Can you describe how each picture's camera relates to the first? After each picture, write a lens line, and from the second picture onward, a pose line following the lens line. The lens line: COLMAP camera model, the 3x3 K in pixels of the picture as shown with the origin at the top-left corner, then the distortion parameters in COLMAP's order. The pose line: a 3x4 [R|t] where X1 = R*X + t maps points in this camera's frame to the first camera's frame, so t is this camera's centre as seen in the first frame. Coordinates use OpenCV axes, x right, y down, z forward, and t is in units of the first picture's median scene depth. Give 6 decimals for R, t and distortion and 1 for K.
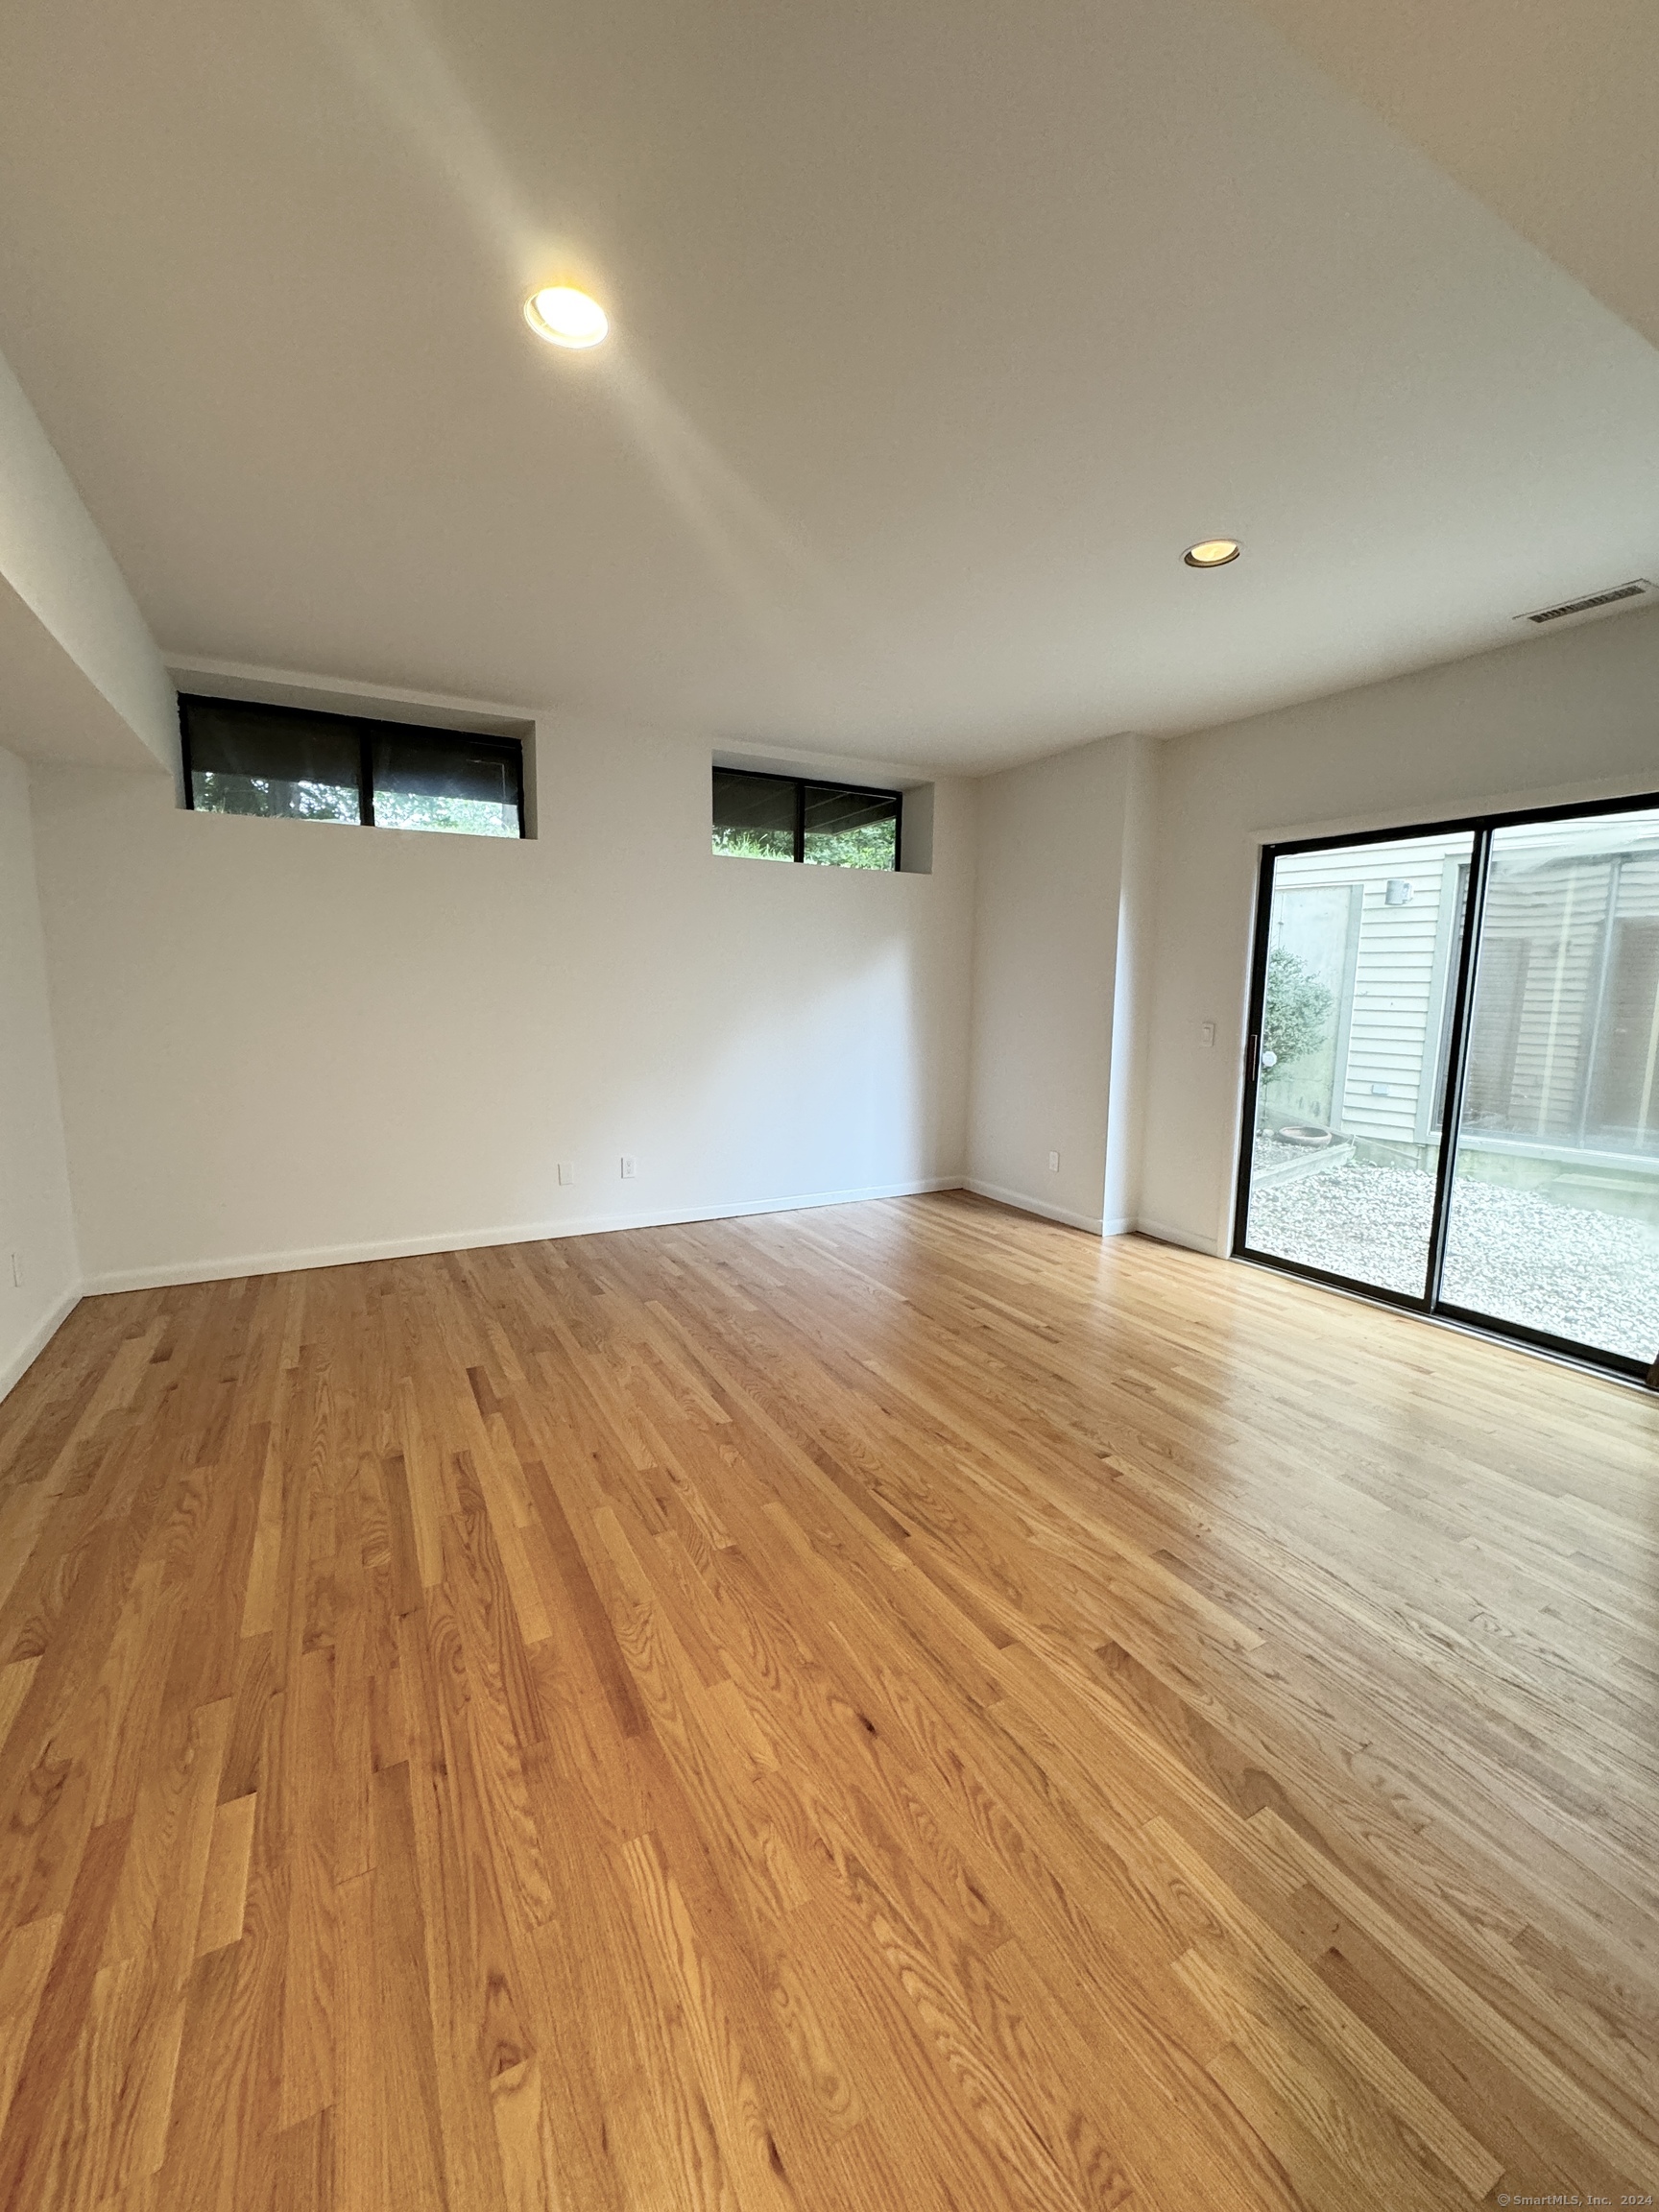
lens RADIAL K [[882.9, 0, 830.9], [0, 882.9, 1103.2], [0, 0, 1]] dist [-0.003333, 0.000633]
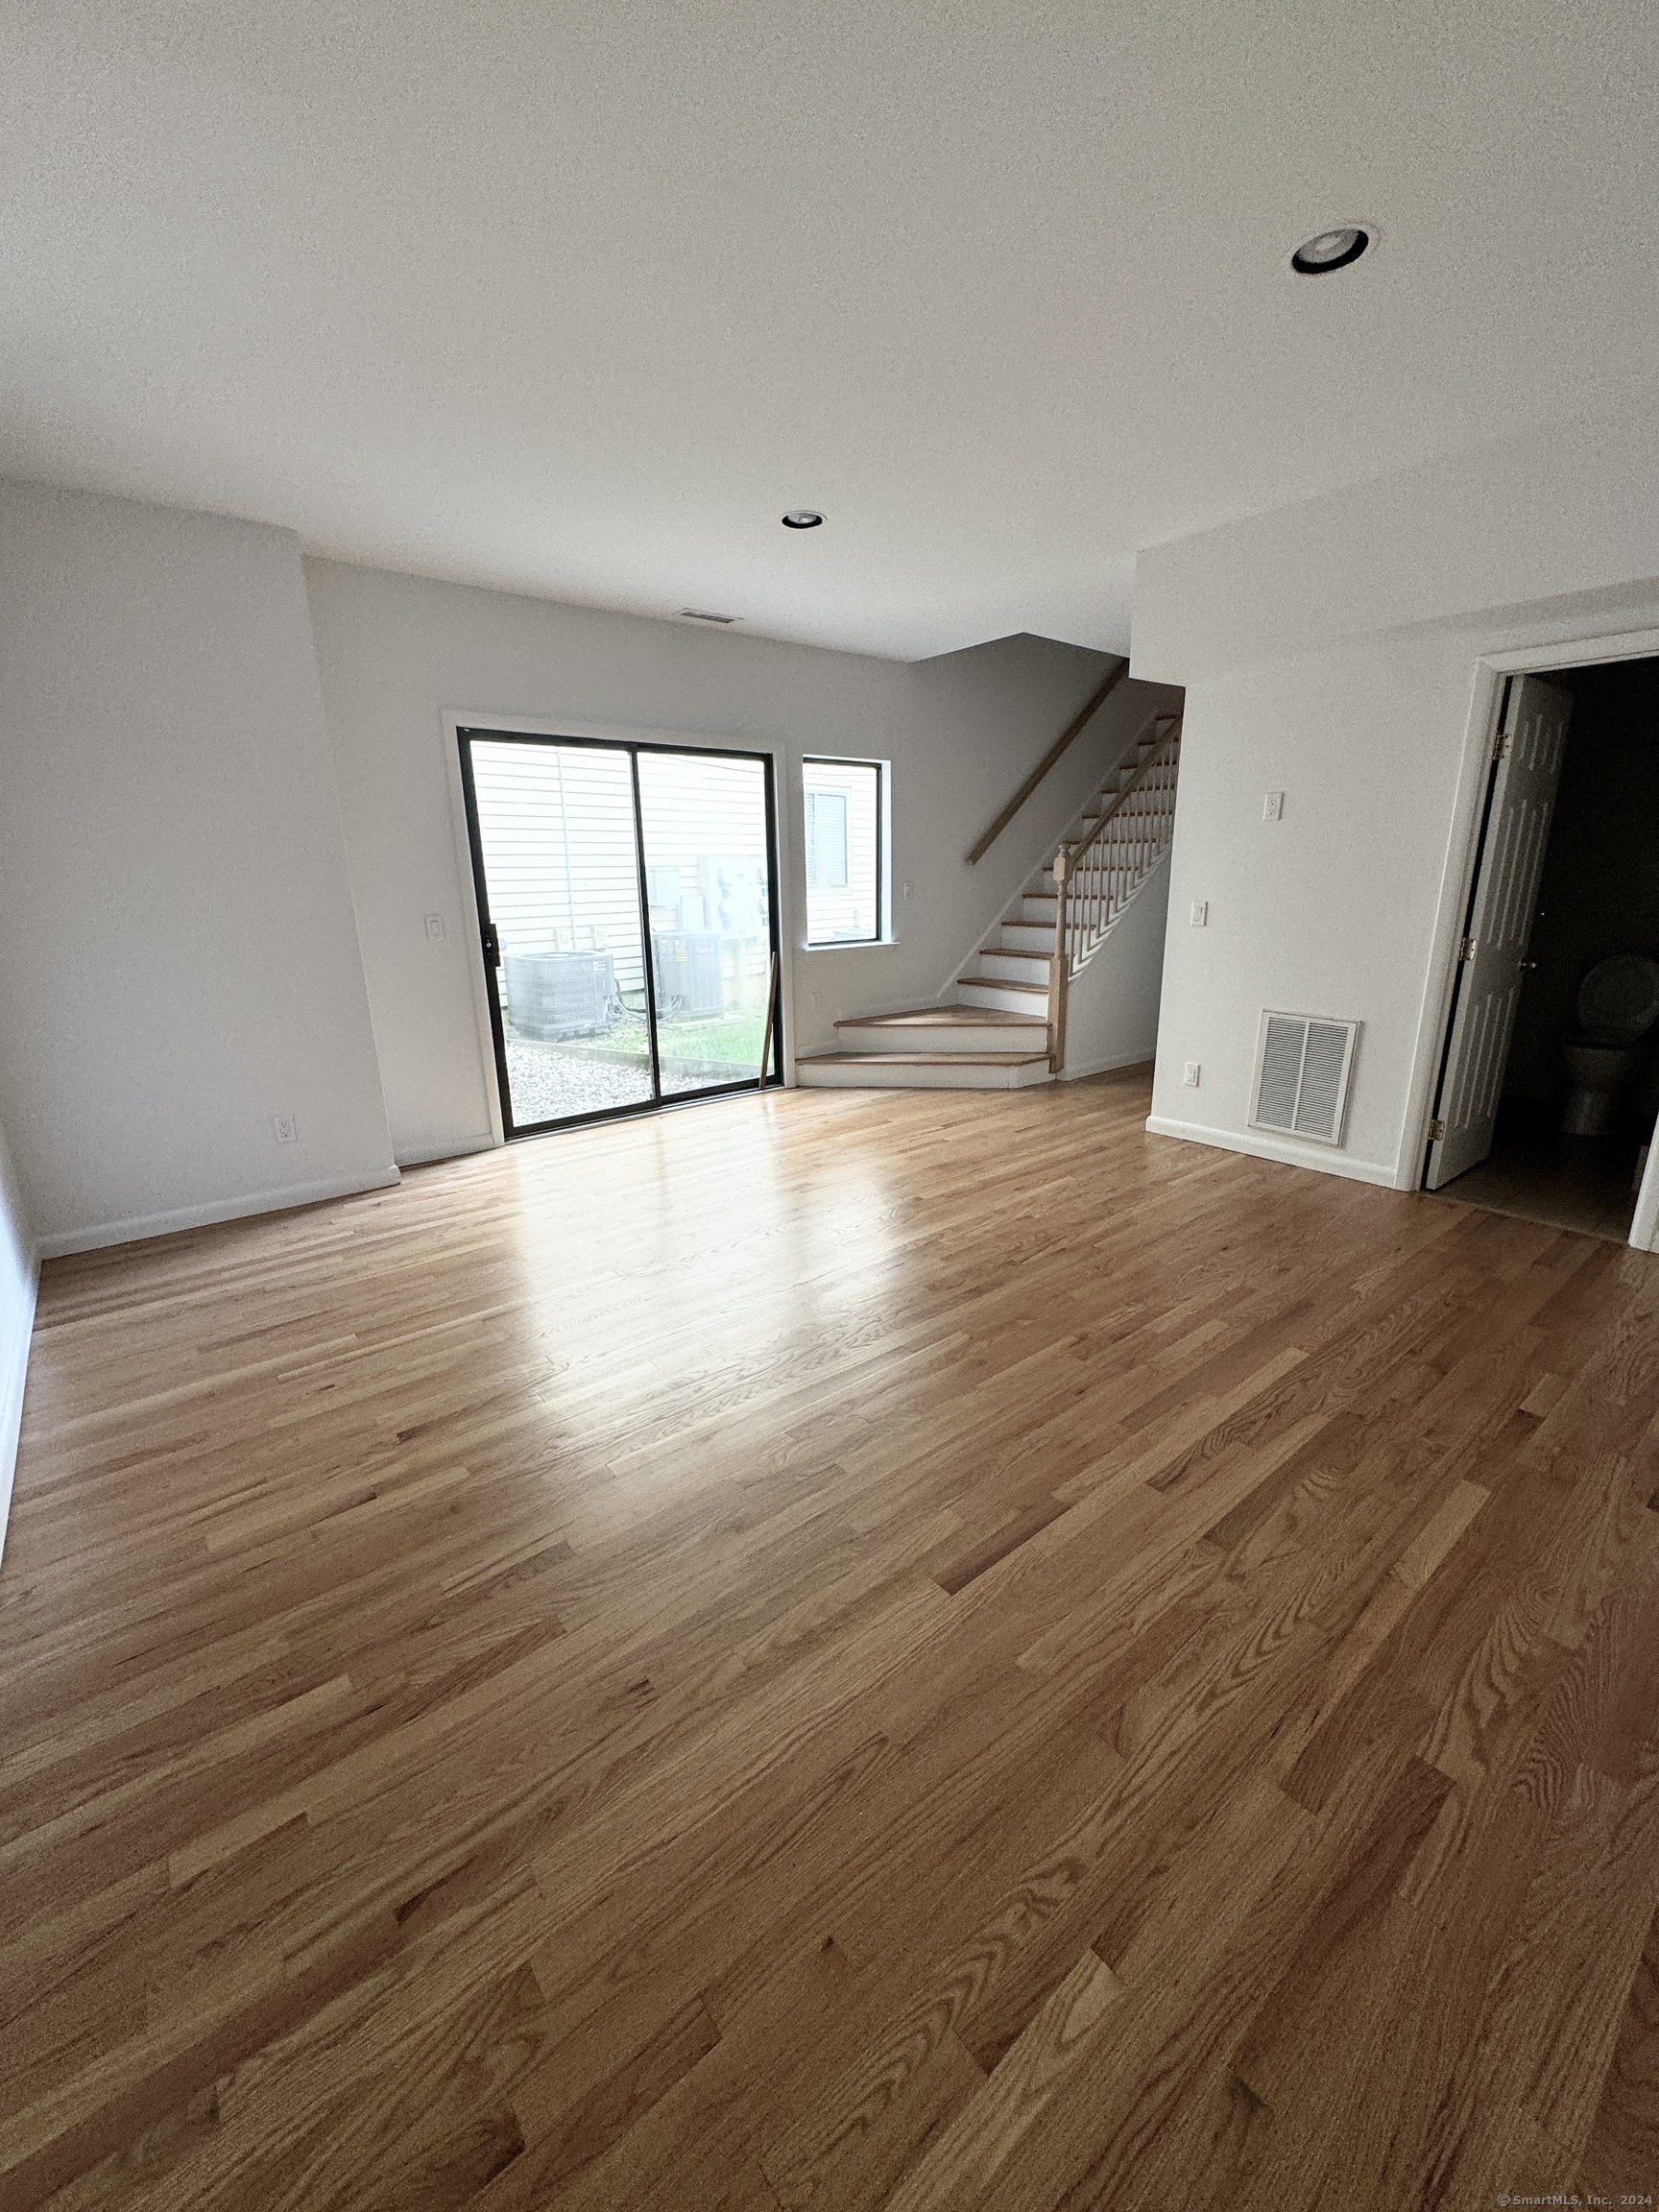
lens RADIAL K [[882.9, 0, 830.9], [0, 882.9, 1103.2], [0, 0, 1]] dist [-0.003333, 0.000633]
pose [[-0.175811, -0.263501, 0.948503, -0.761326], [0.147785, 0.945527, 0.290067, -0.146653], [-0.973268, 0.191171, -0.127293, 0.979051]]
